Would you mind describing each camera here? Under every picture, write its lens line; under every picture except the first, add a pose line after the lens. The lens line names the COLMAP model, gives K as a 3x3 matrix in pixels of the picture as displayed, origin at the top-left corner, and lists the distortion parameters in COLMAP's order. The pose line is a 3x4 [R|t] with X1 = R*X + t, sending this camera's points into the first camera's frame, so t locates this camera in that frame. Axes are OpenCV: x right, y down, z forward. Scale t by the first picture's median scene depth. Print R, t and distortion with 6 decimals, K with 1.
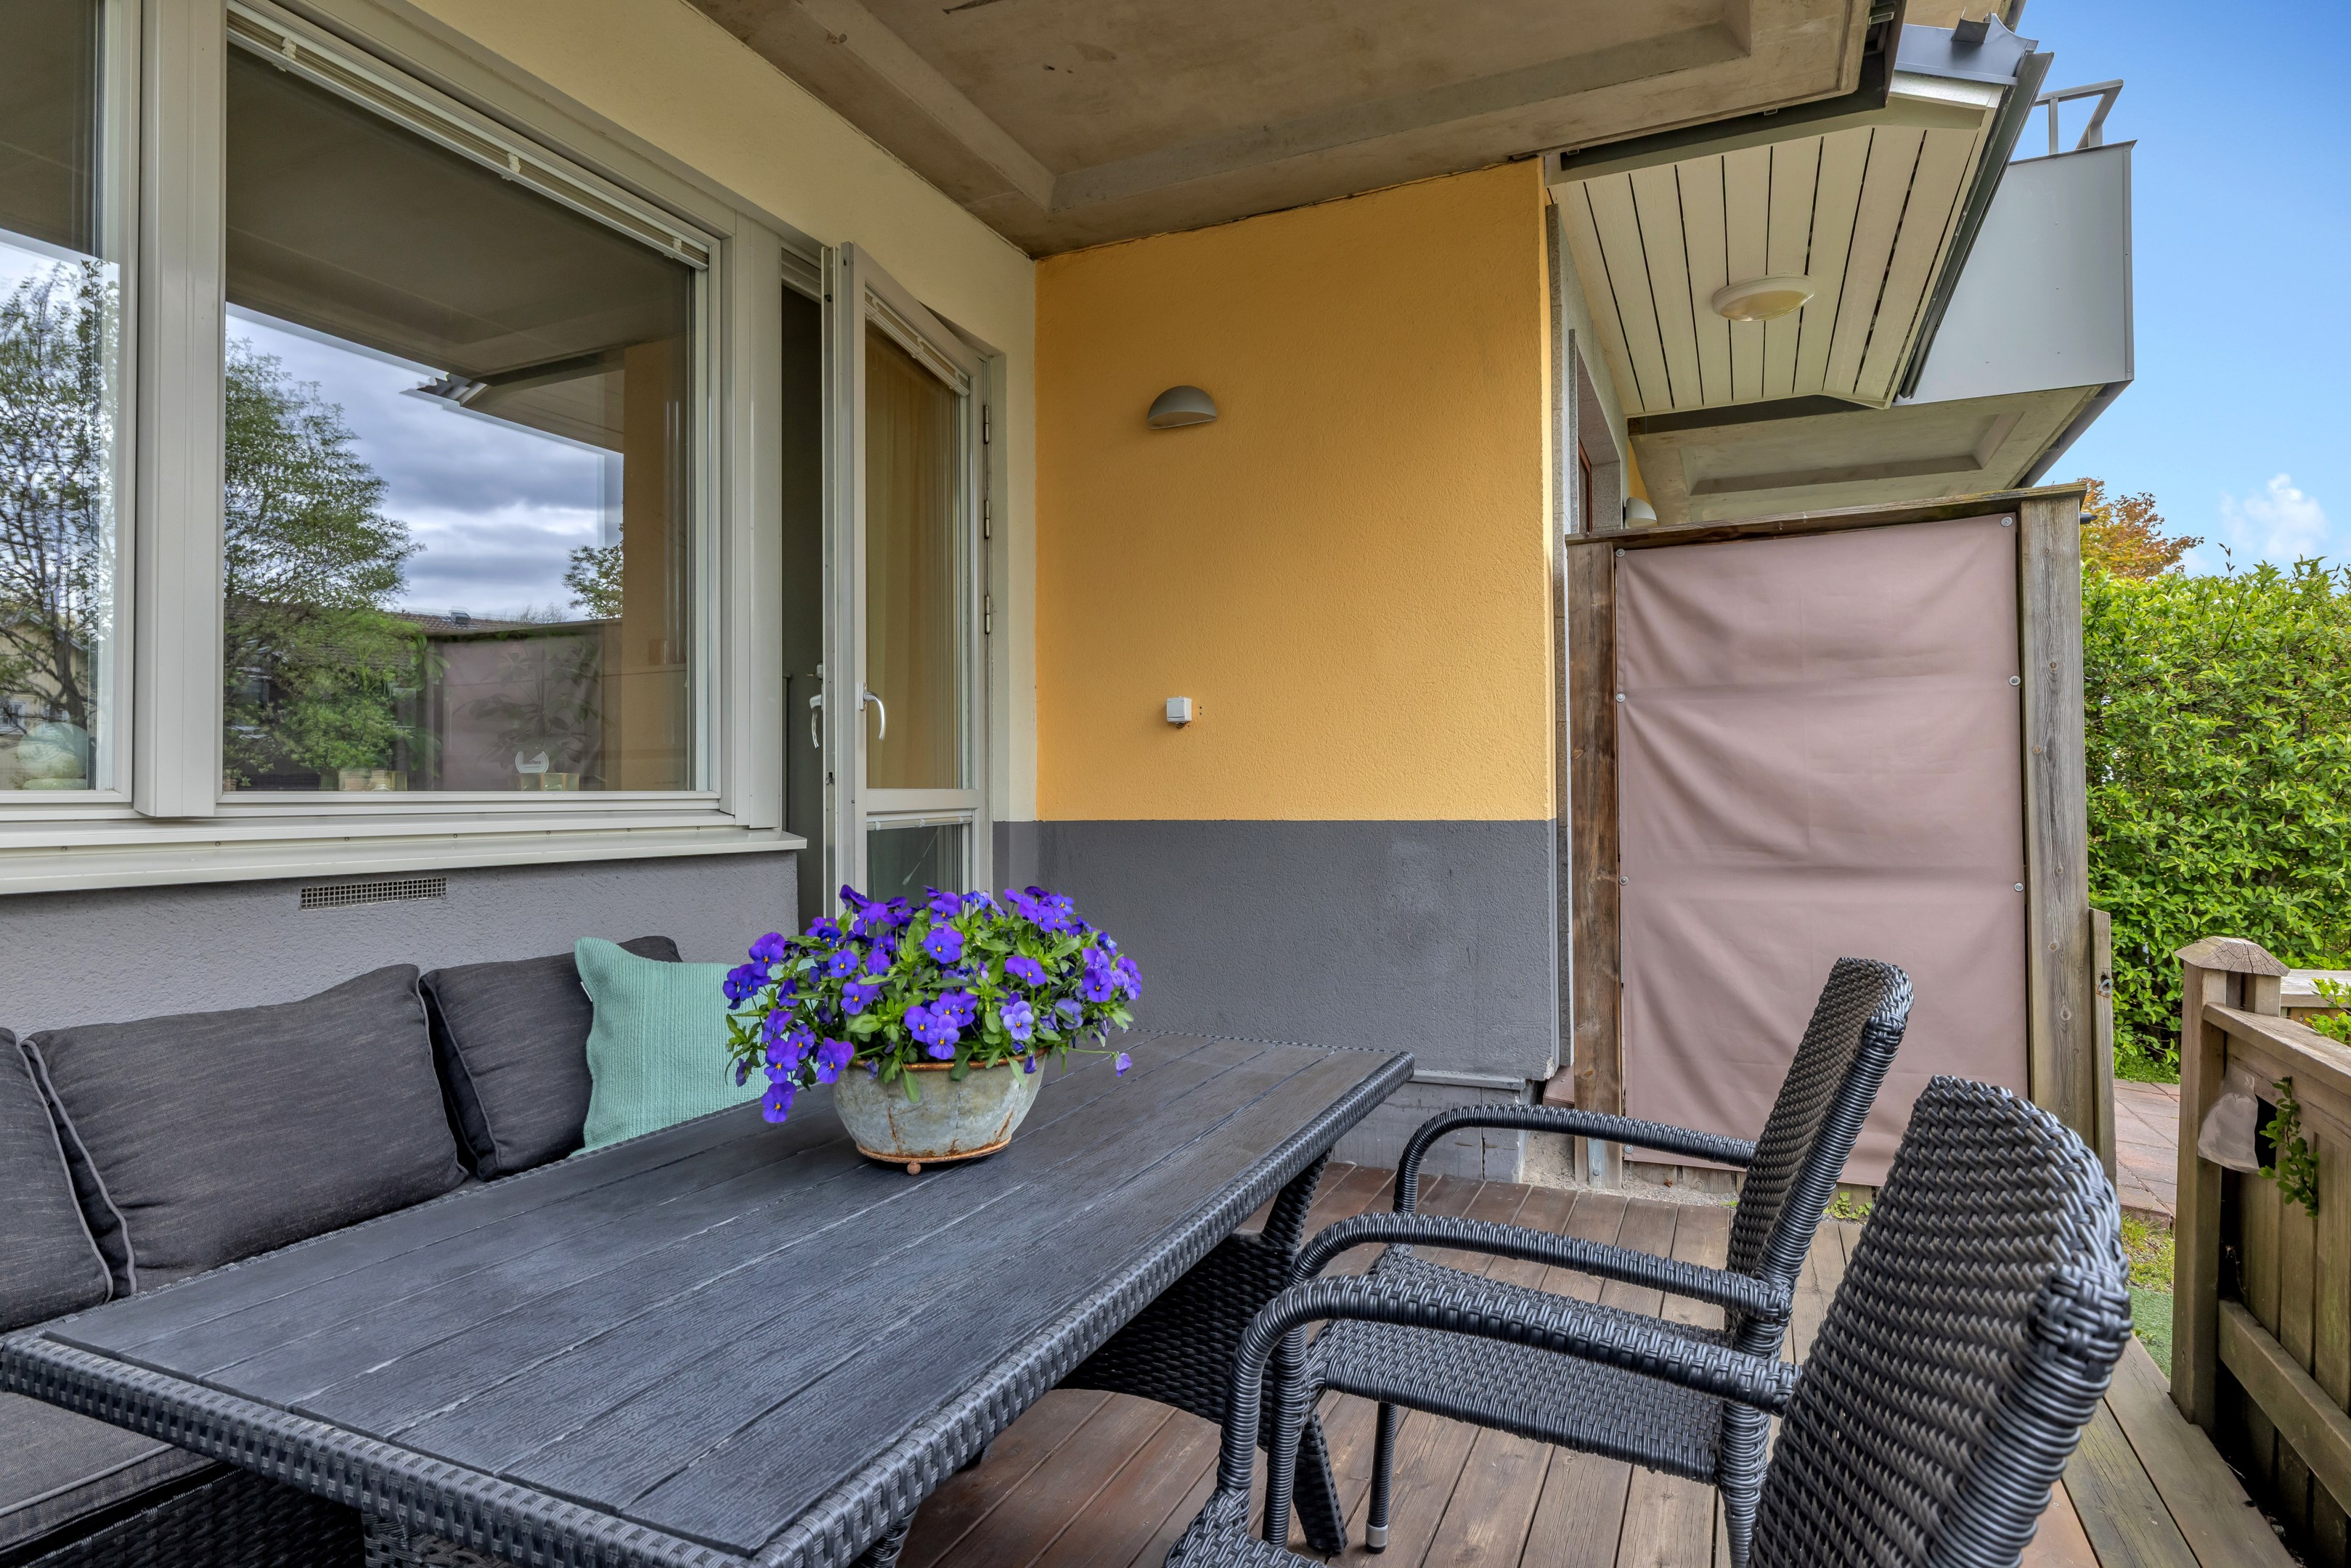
lens RADIAL K [[1259.4, 0, 1179.8], [0, 1259.4, 777.7], [0, 0, 1]] dist [-0.000339, 0.000227]
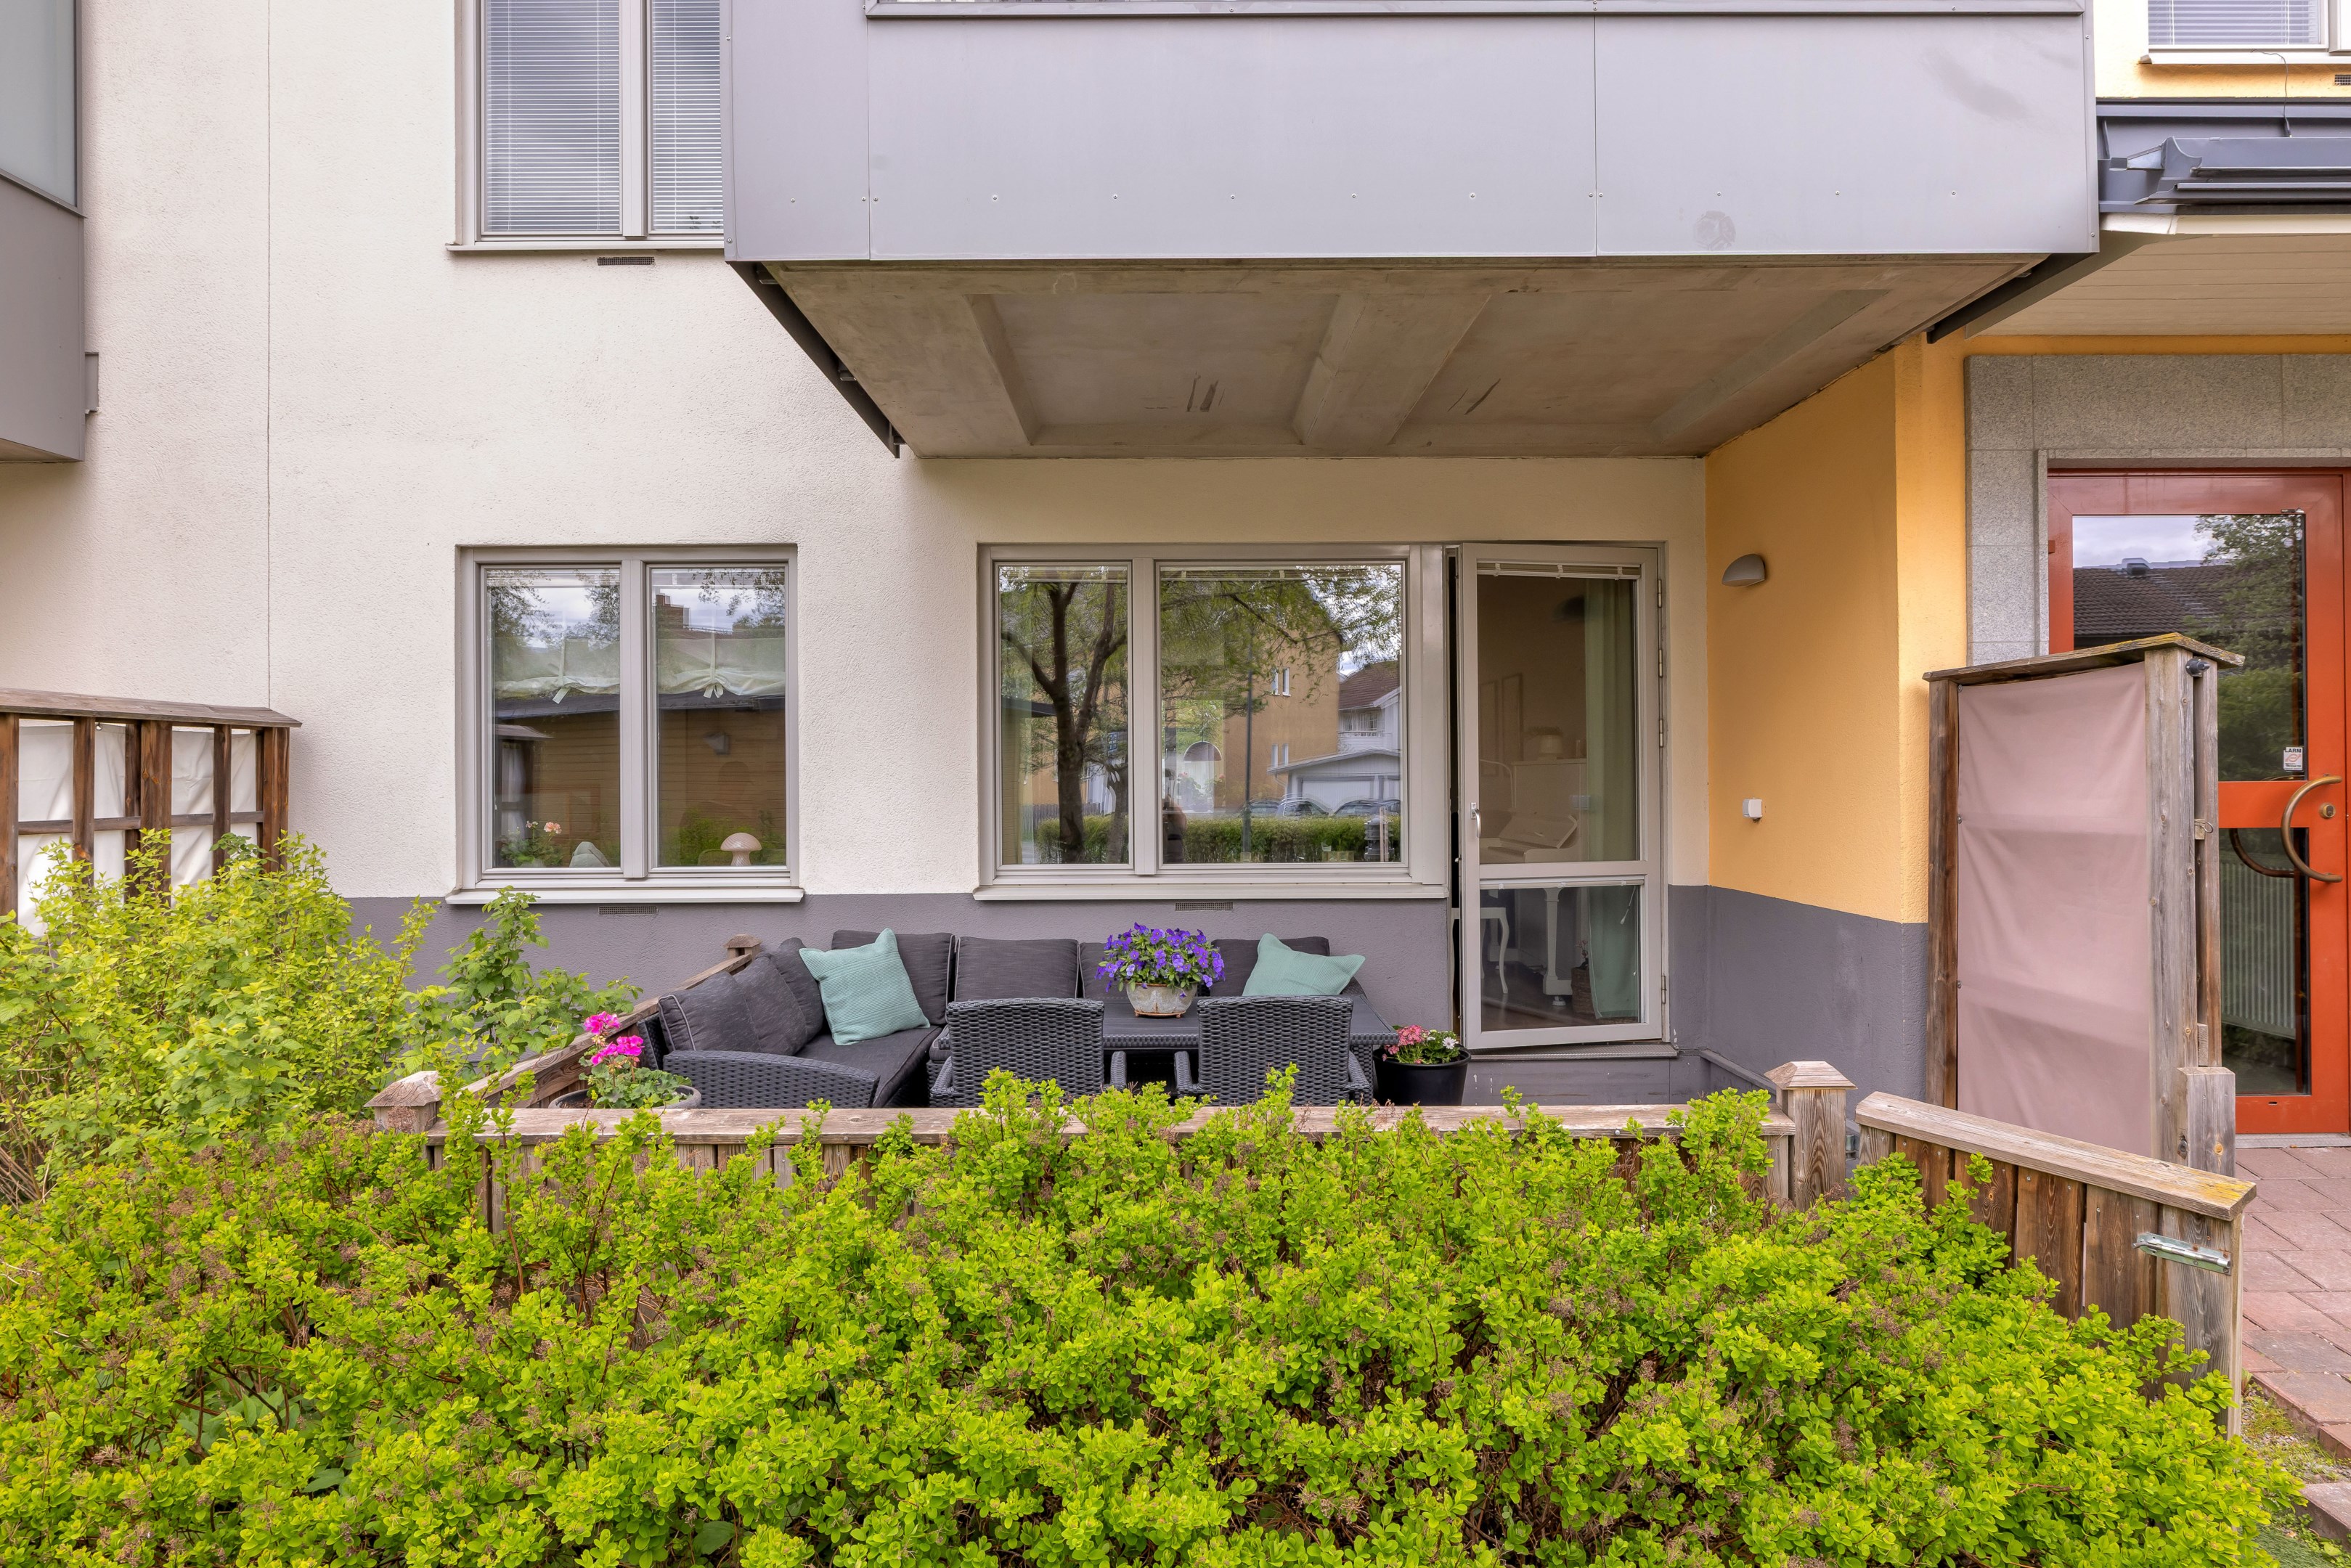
lens RADIAL K [[1443.1, 0, 1177.6], [0, 1443.1, 786.3], [0, 0, 1]] dist [-0.009901, 0.002189]
pose [[0.414636, 0.010661, -0.909925, 1.214153], [0.014385, 0.999730, 0.018268, -0.125443], [0.909874, -0.020664, 0.414370, -0.146496]]
